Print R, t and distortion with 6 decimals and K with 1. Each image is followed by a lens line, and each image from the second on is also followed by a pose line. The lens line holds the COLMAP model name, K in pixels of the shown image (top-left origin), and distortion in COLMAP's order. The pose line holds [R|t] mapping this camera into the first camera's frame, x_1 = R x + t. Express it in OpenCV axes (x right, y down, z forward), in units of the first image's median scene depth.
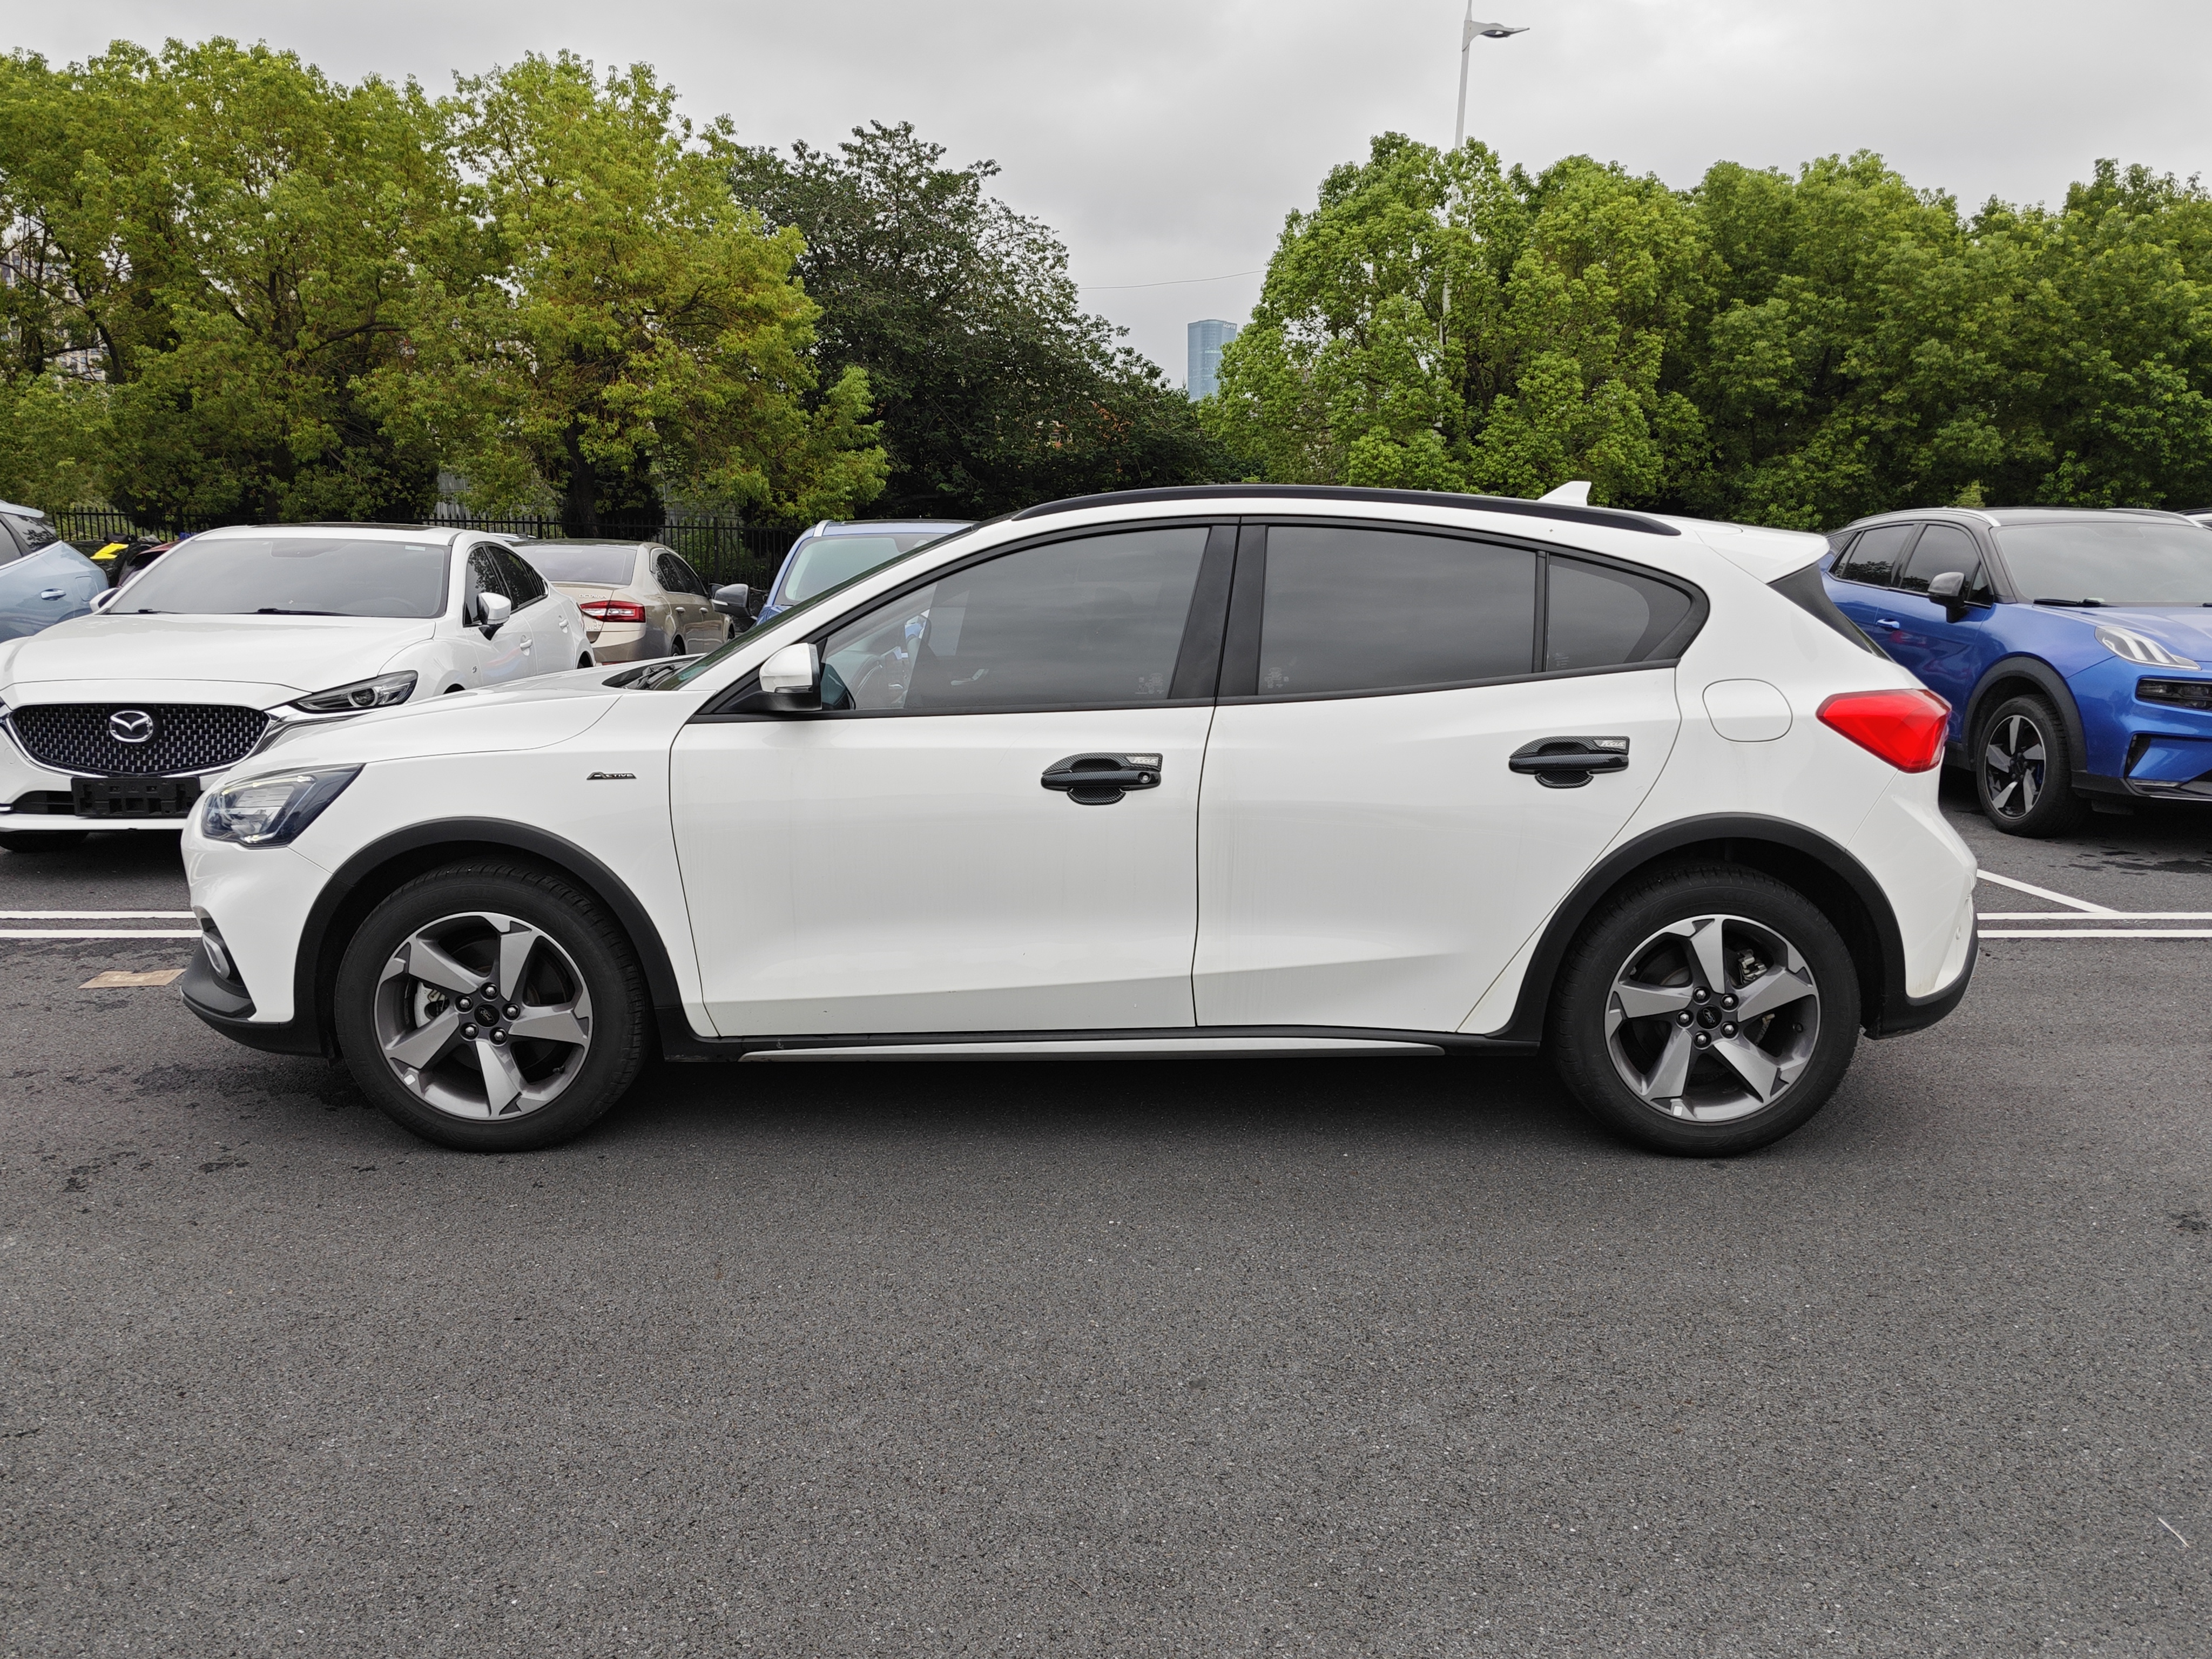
lens RADIAL K [[1655.6, 0, 1106.0], [0, 1655.6, 829.5], [0, 0, 1]] dist [0.020935, -0.005280]
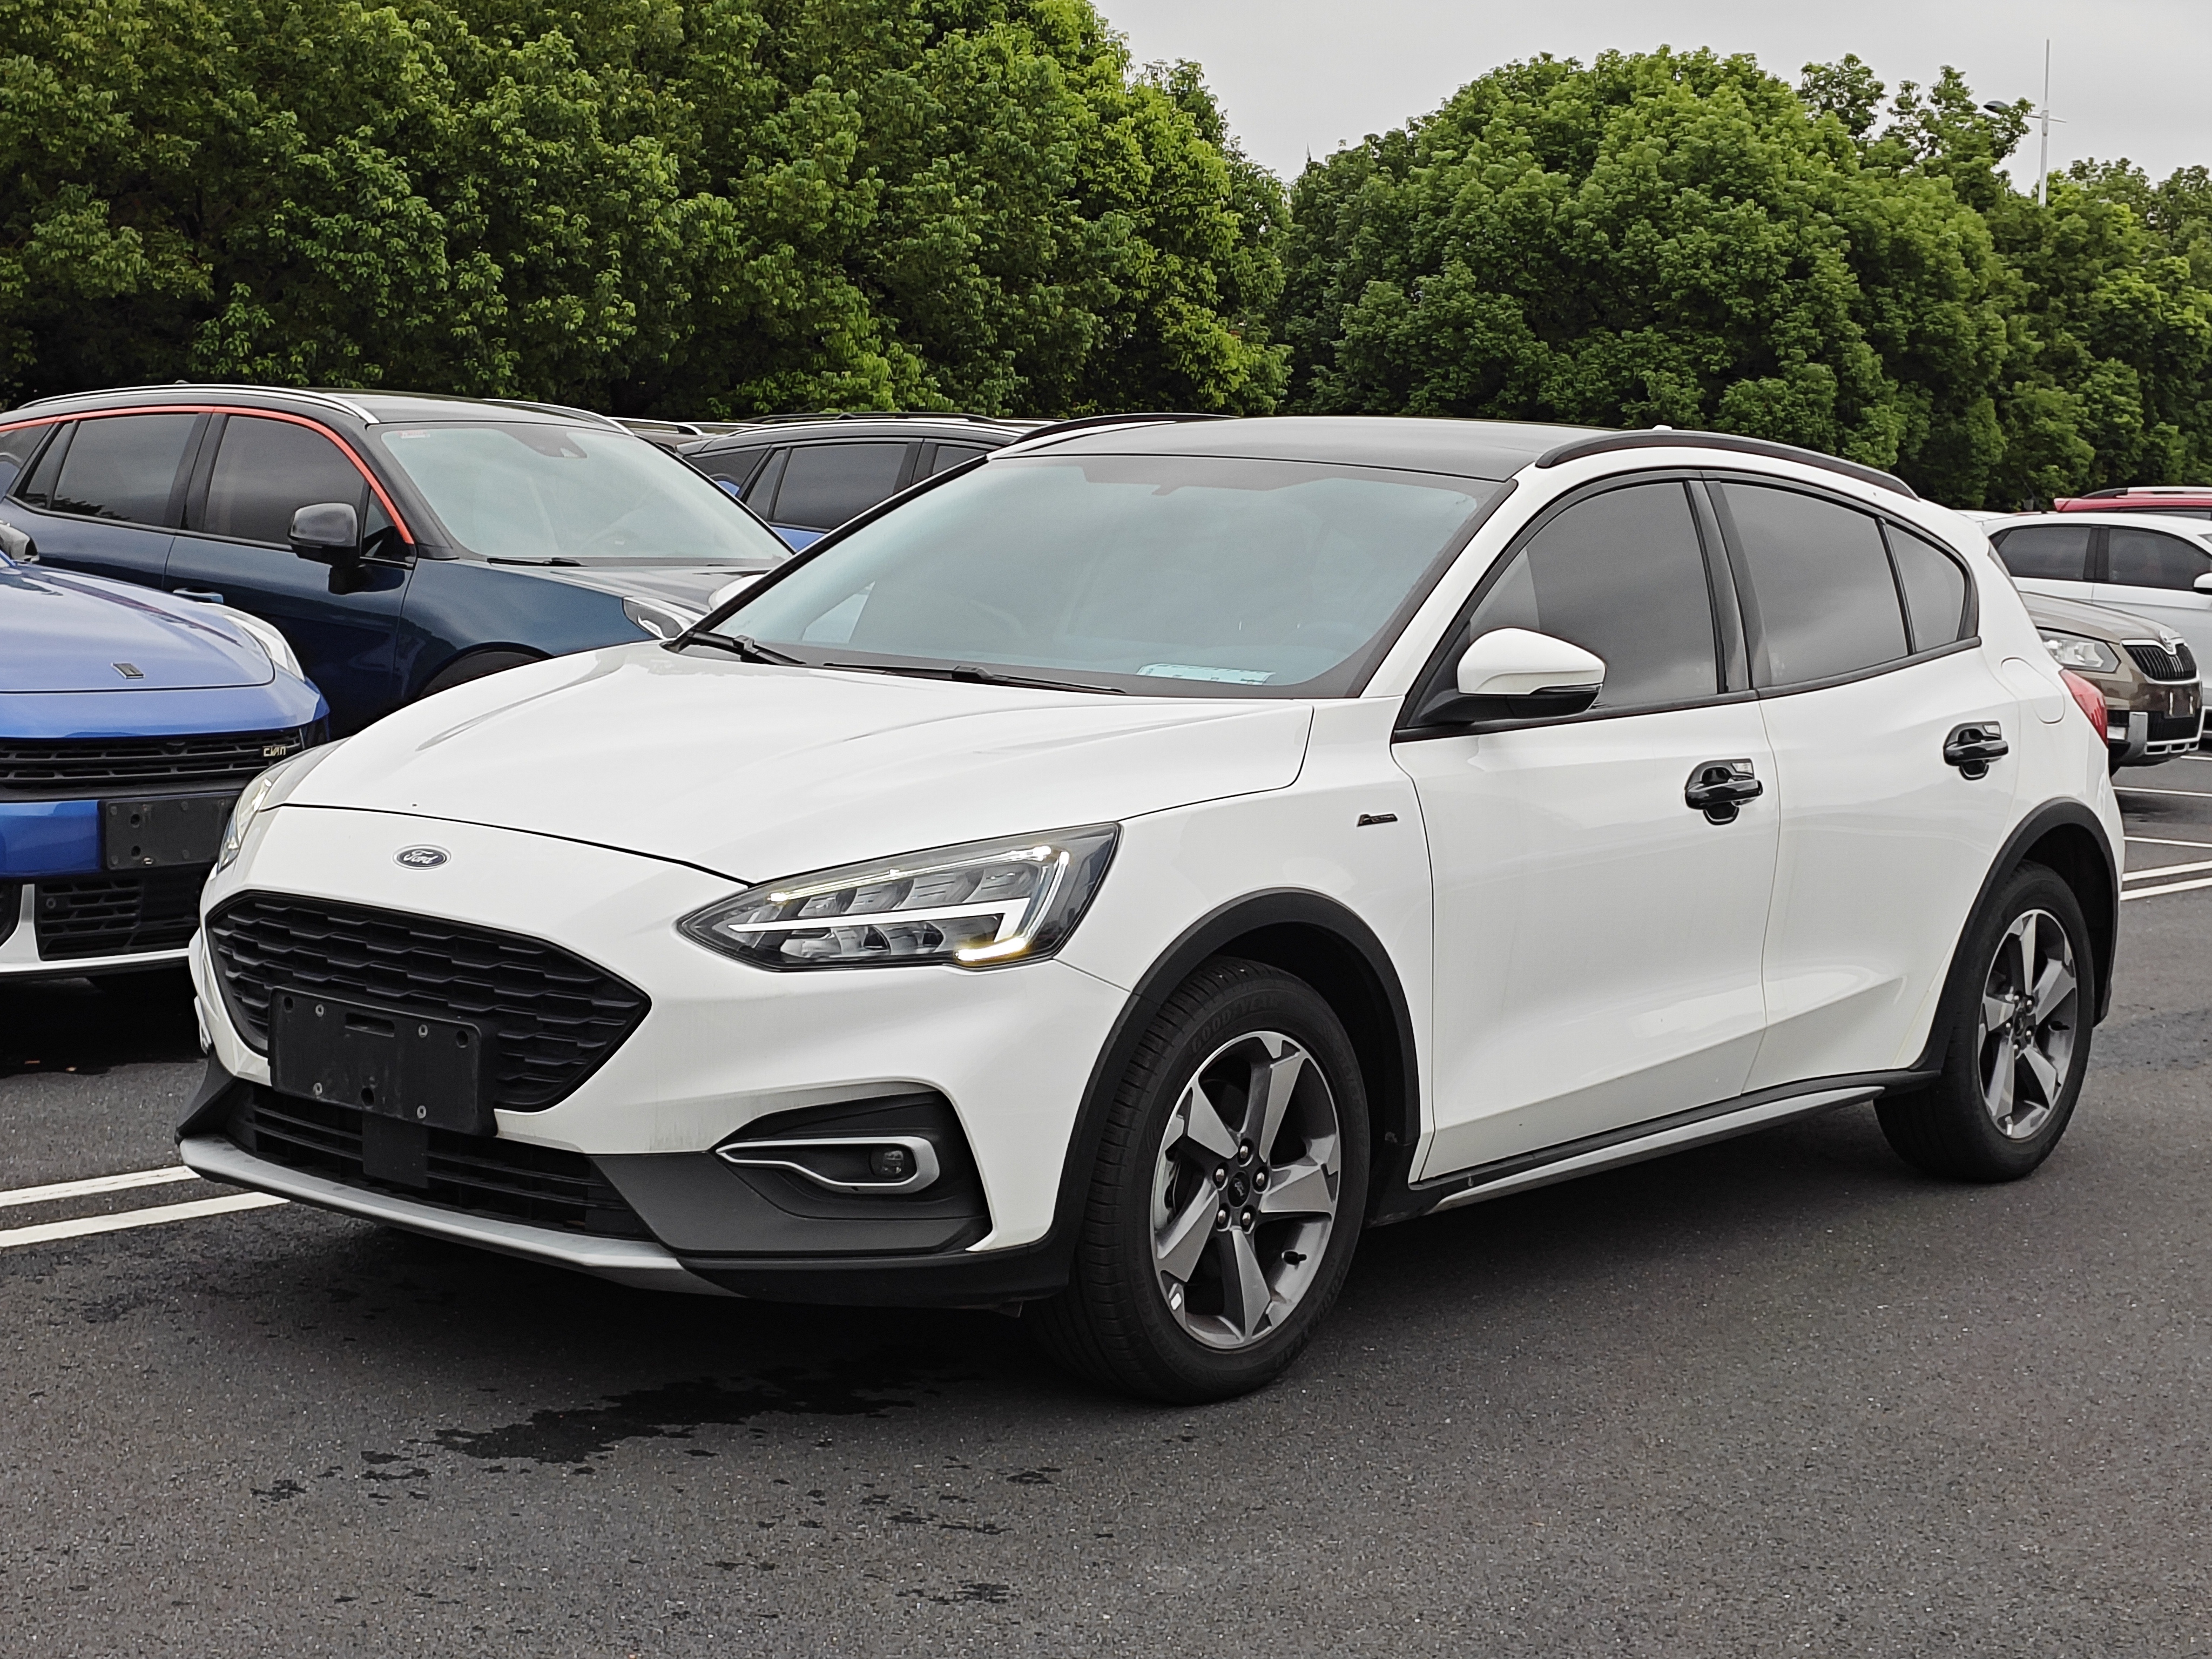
lens RADIAL K [[3722.6, 0, 1106.0], [0, 3722.6, 829.5], [0, 0, 1]] dist [-0.085366, 0.816173]
pose [[0.628586, -0.053060, 0.775928, -1.571103], [0.098567, 0.995060, -0.011805, -0.019928], [-0.771469, 0.083901, 0.630711, 0.083393]]
